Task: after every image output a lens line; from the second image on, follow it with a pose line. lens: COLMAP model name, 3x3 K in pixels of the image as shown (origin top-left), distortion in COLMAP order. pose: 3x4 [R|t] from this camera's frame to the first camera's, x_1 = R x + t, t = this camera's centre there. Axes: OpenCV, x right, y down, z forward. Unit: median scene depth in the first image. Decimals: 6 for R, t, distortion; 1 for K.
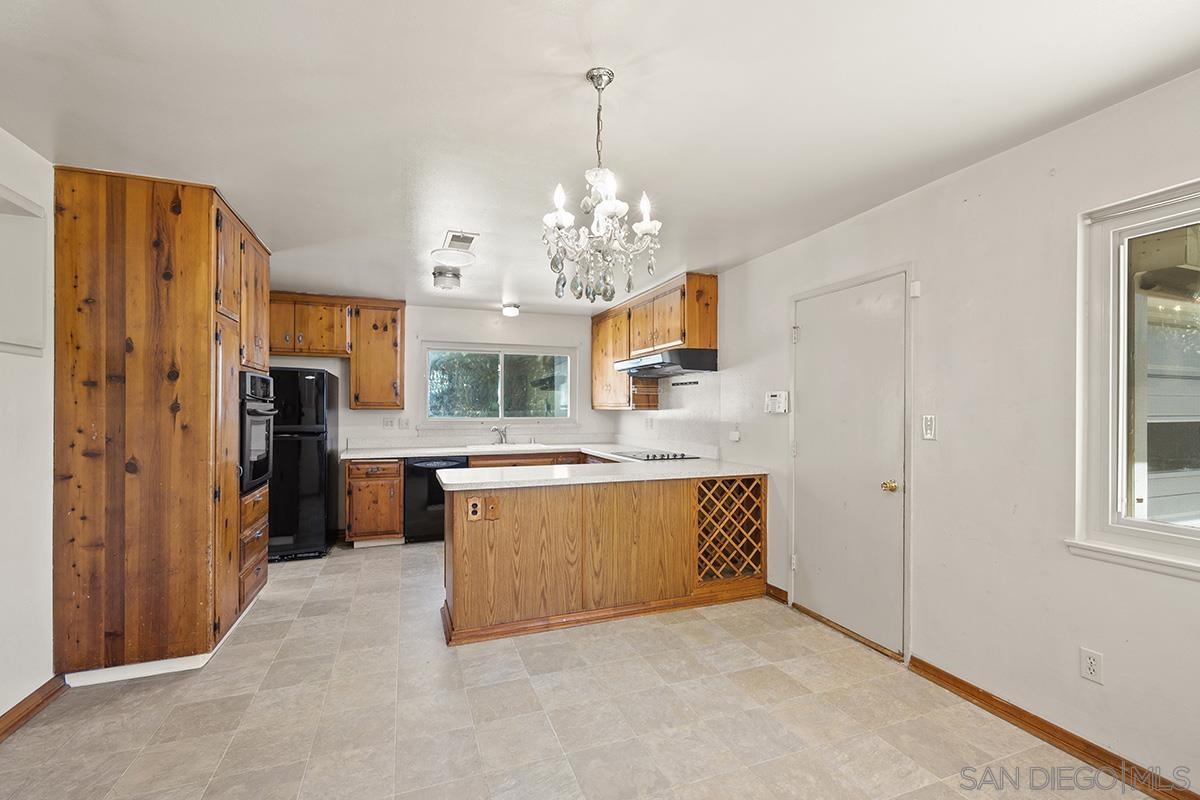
lens RADIAL K [[521.5, 0, 603.0], [0, 521.5, 406.8], [0, 0, 1]] dist [0.000327, -0.000439]
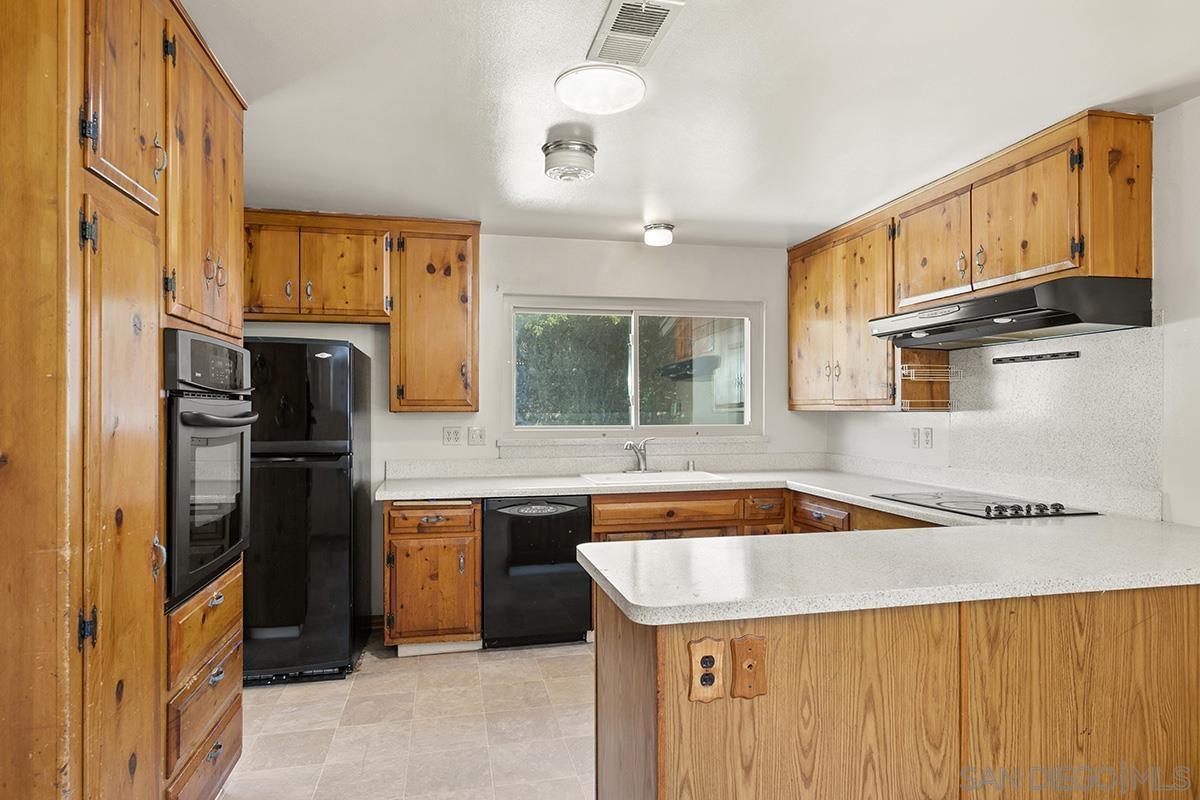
lens RADIAL K [[684.2, 0, 599.6], [0, 684.2, 408.5], [0, 0, 1]] dist [-0.001985, -0.000527]
pose [[0.989534, -0.004046, -0.144243, -0.209724], [0.004315, 0.999989, 0.001554, 0.000895], [0.144235, -0.002160, 0.989541, 0.407550]]
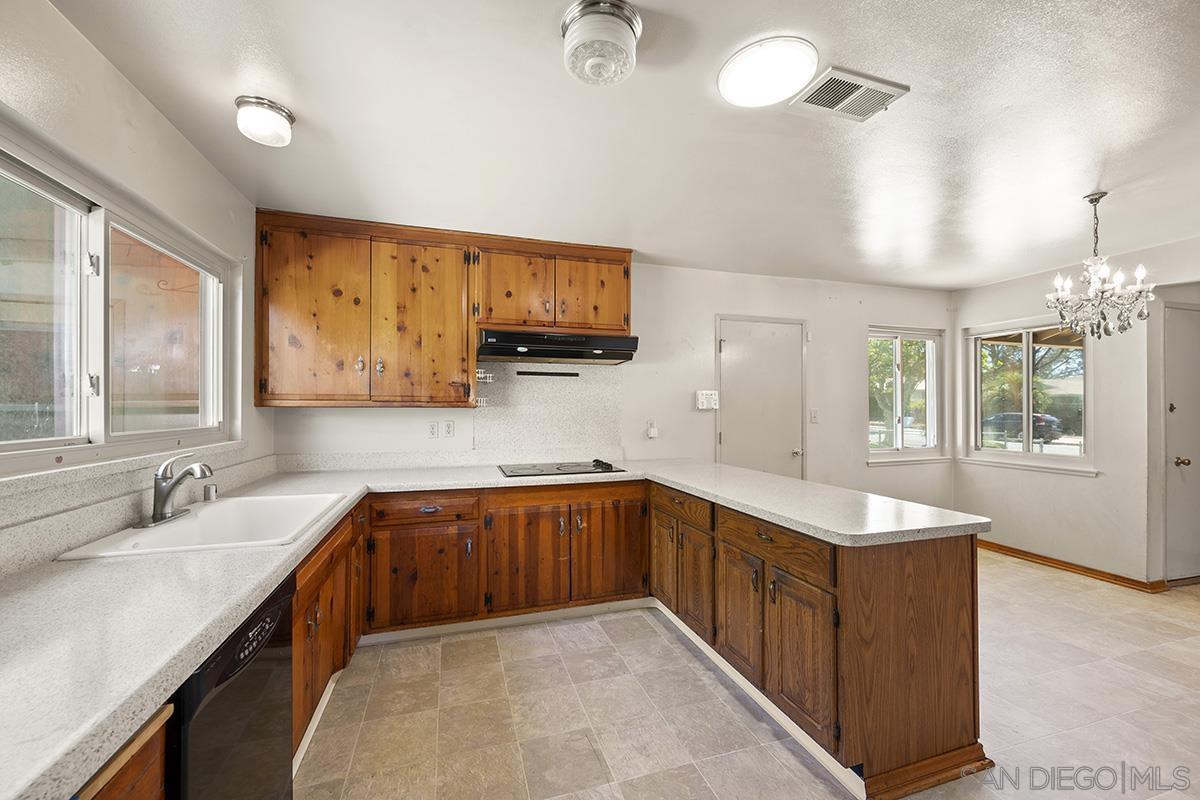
lens RADIAL K [[472.5, 0, 593.7], [0, 472.5, 405.1], [0, 0, 1]] dist [-0.009552, -0.000583]
pose [[0.064761, 0.002723, 0.997897, -0.745312], [-0.003938, 0.999989, -0.002473, 0.005704], [-0.997893, -0.003770, 0.064771, 1.191430]]
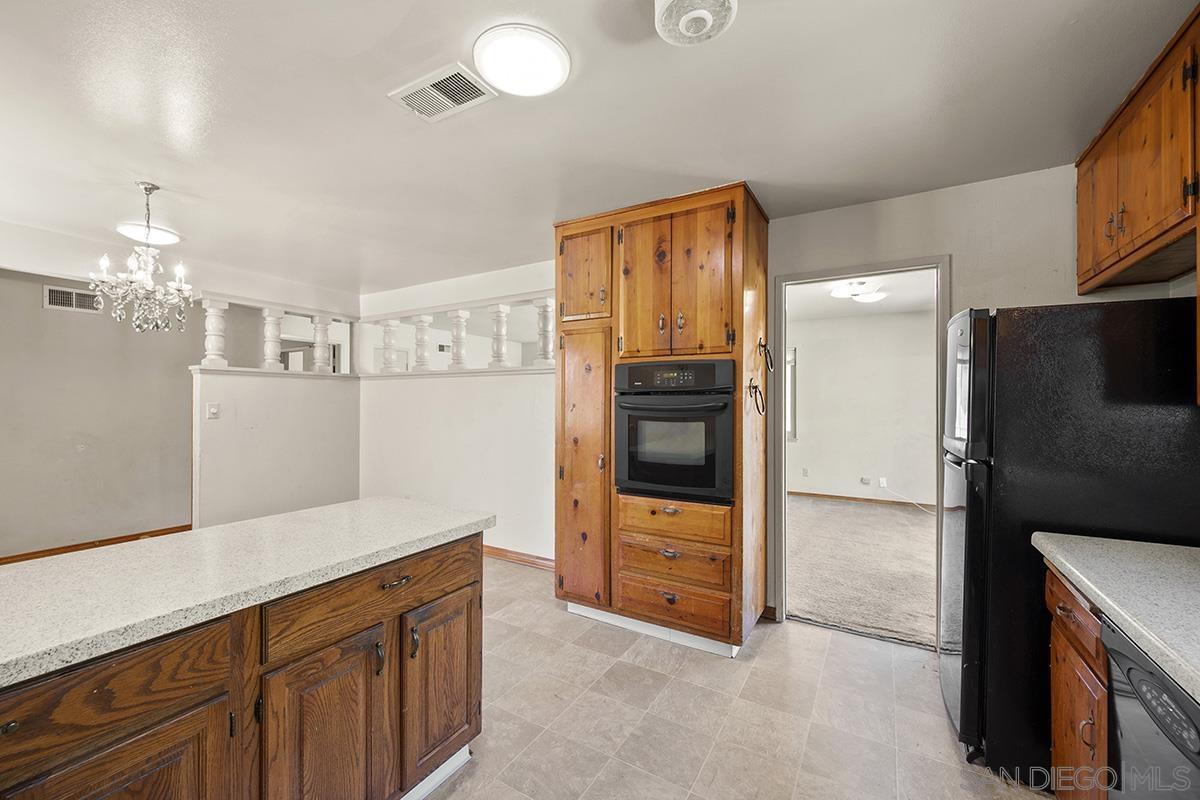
lens RADIAL K [[472.5, 0, 592.5], [0, 472.5, 398.3], [0, 0, 1]] dist [-0.009552, -0.000583]
pose [[-0.786791, -0.010236, -0.617134, -0.090154], [-0.001903, 0.999898, -0.014159, 0.007801], [0.617216, -0.009966, -0.786730, 1.433019]]
